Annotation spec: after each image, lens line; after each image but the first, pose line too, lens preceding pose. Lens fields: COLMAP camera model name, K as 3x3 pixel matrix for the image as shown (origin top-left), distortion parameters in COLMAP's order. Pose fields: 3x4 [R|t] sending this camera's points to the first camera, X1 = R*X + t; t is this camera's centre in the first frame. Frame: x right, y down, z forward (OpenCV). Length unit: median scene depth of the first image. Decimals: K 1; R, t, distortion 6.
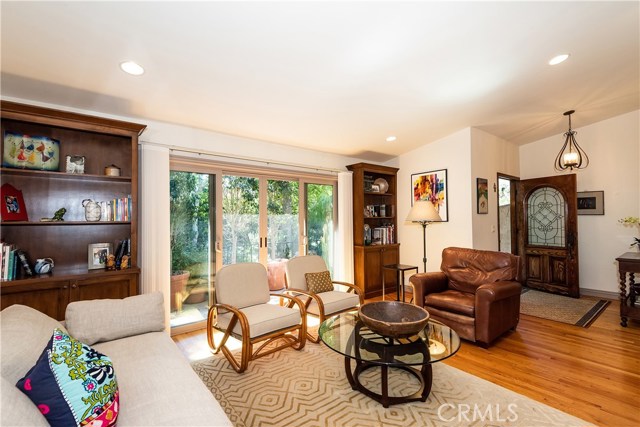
lens RADIAL K [[290.0, 0, 320.8], [0, 290.0, 214.6], [0, 0, 1]] dist [-0.003573, -0.000522]
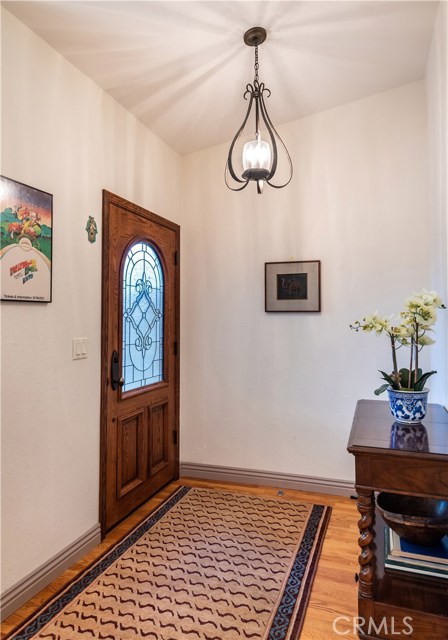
lens RADIAL K [[413.1, 0, 225.8], [0, 413.1, 319.4], [0, 0, 1]] dist [0.009546, 0.002476]
pose [[0.853093, 0.015712, 0.521522, 0.495227], [-0.012825, 0.999876, -0.009144, 0.018527], [-0.521601, 0.001112, 0.853189, 0.503484]]
